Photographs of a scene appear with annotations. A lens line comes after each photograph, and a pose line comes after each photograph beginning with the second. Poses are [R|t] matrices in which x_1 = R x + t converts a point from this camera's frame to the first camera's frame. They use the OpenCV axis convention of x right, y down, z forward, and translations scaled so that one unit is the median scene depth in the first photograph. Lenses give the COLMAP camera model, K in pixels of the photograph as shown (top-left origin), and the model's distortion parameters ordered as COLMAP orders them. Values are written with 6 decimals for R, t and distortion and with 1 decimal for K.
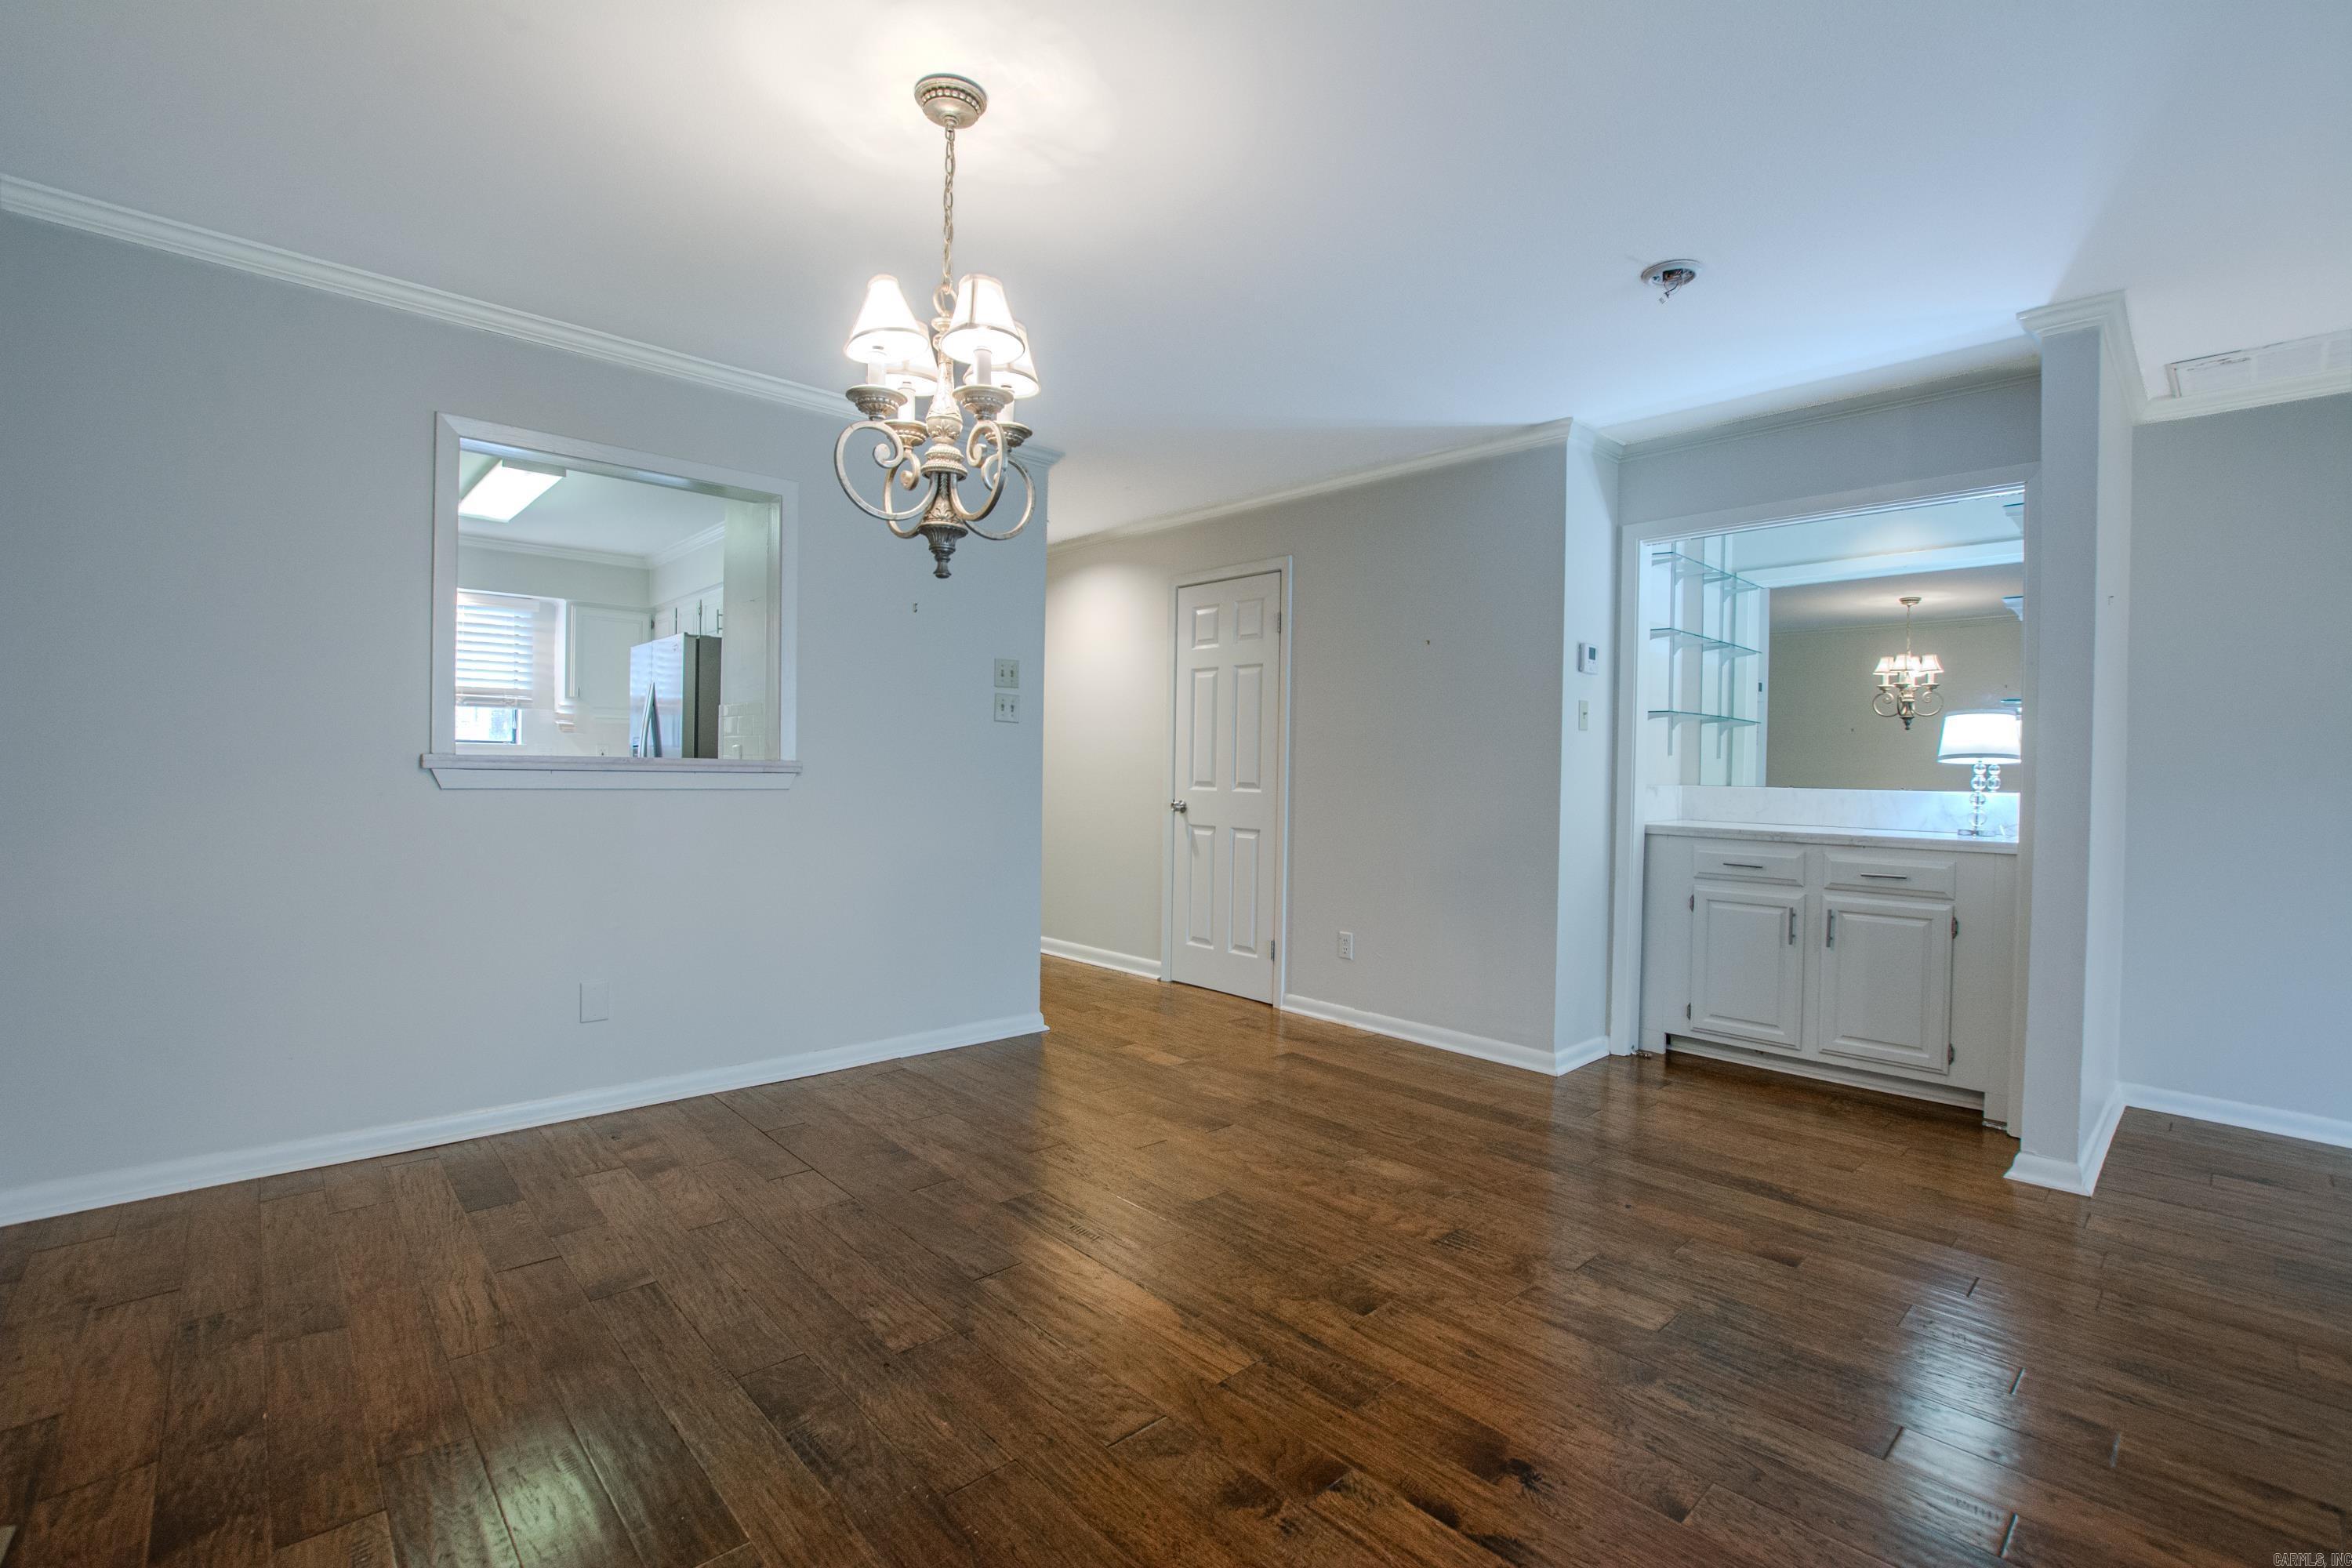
lens RADIAL K [[1035.2, 0, 1193.4], [0, 1035.2, 778.8], [0, 0, 1]] dist [-0.049853, 0.017950]
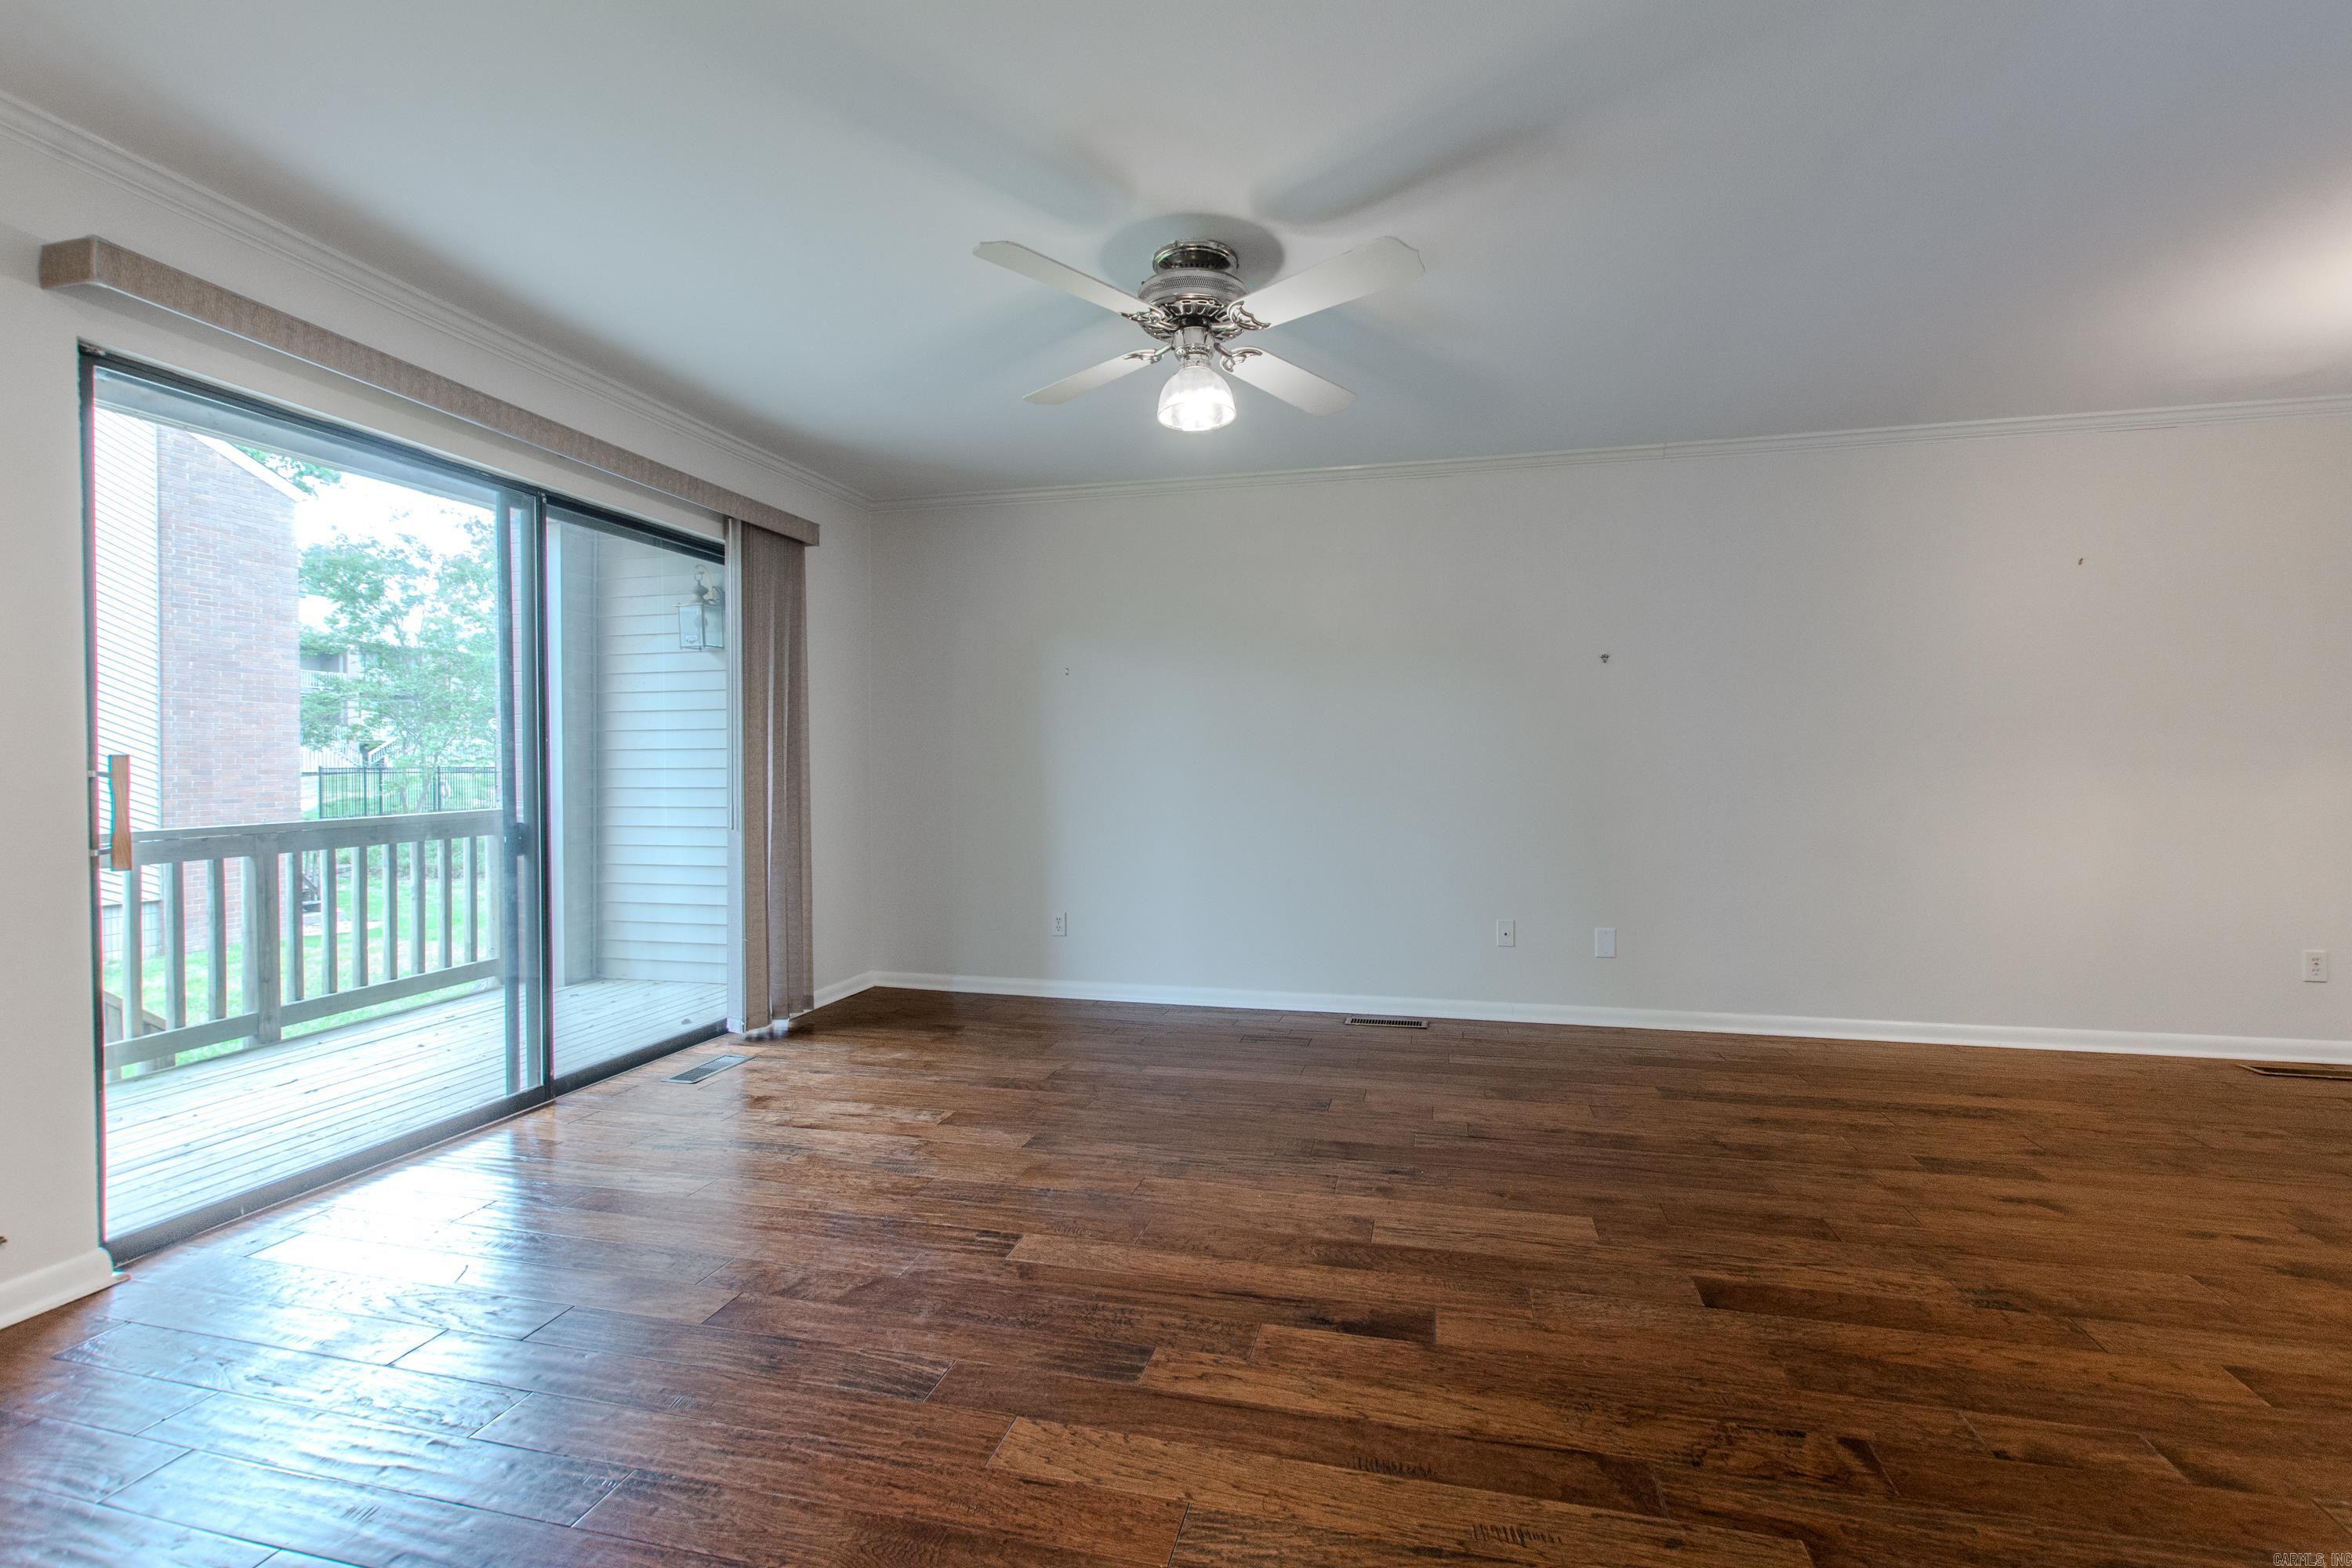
lens RADIAL K [[1041.8, 0, 1194.1], [0, 1041.8, 778.6], [0, 0, 1]] dist [0.003867, 0.000247]
pose [[-0.834576, -0.003413, -0.550882, 1.471872], [-0.010708, 0.999892, 0.010028, 0.018639], [0.550789, 0.014268, -0.834523, 0.856751]]
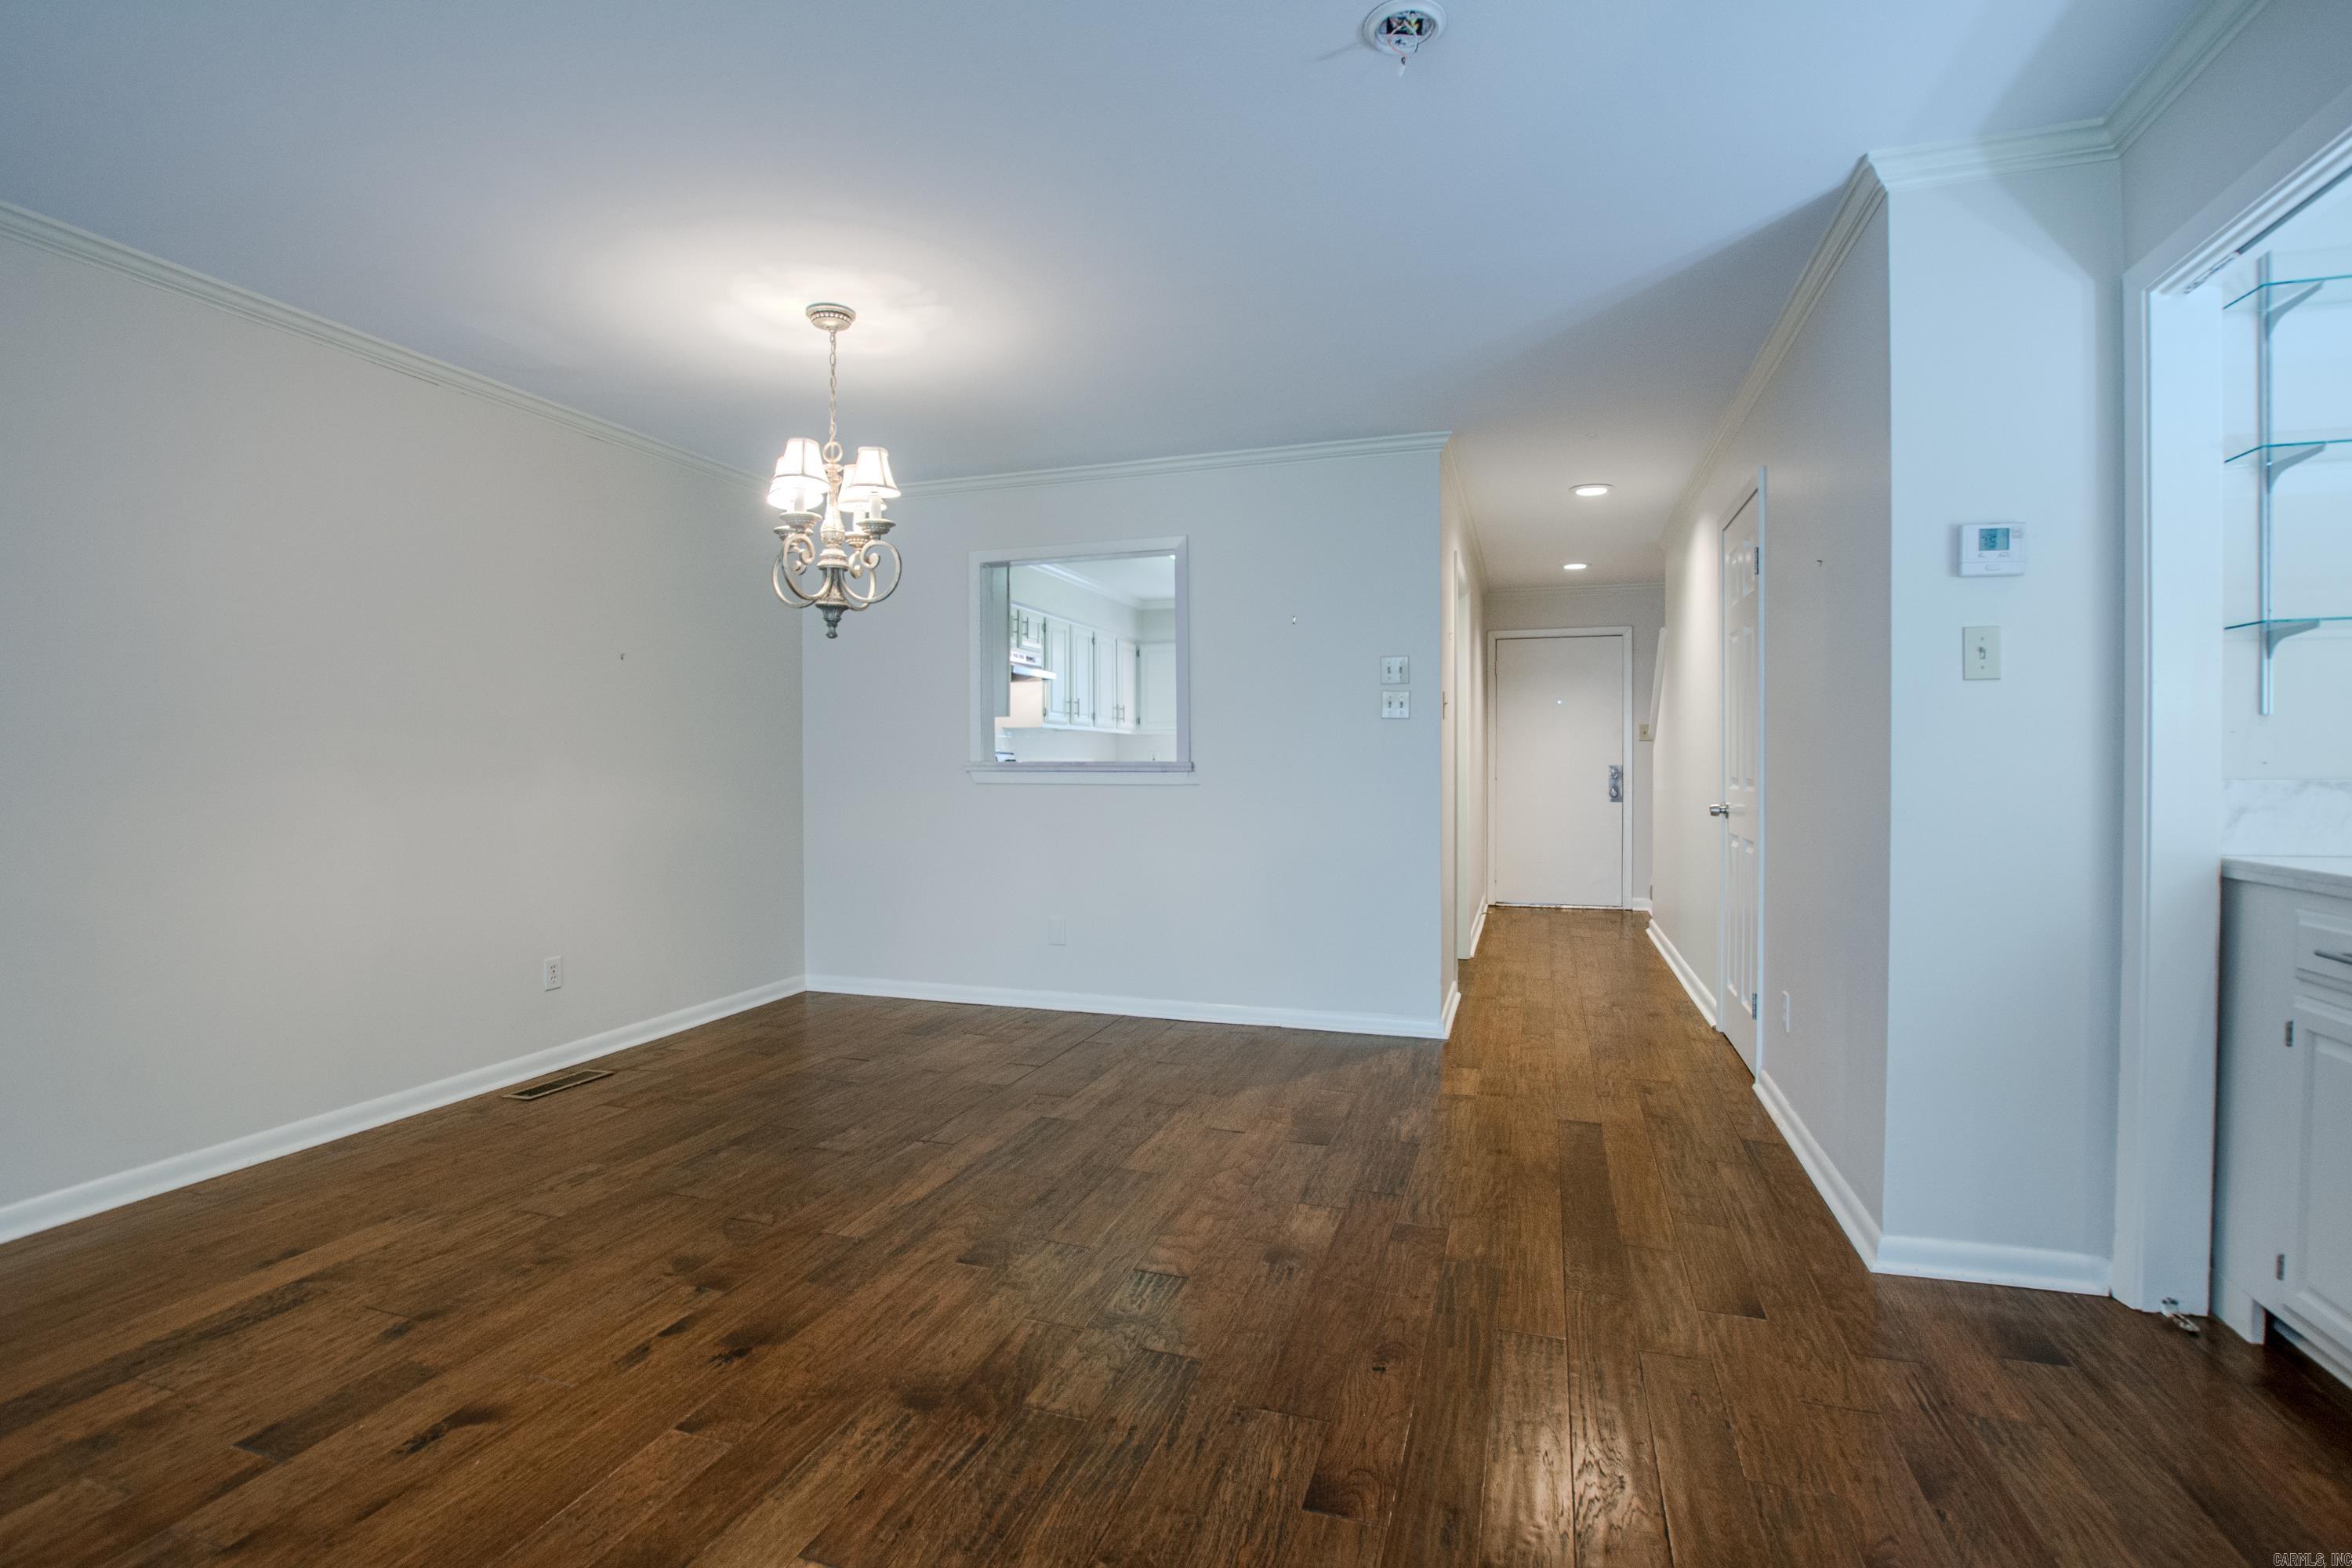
lens RADIAL K [[1066.1, 0, 1179.3], [0, 1066.1, 775.4], [0, 0, 1]] dist [-0.033087, 0.007269]
pose [[0.482940, -0.006869, -0.875626, 1.053492], [0.001492, 0.999974, -0.007021, 0.011843], [0.875652, 0.002084, 0.482938, 0.546129]]
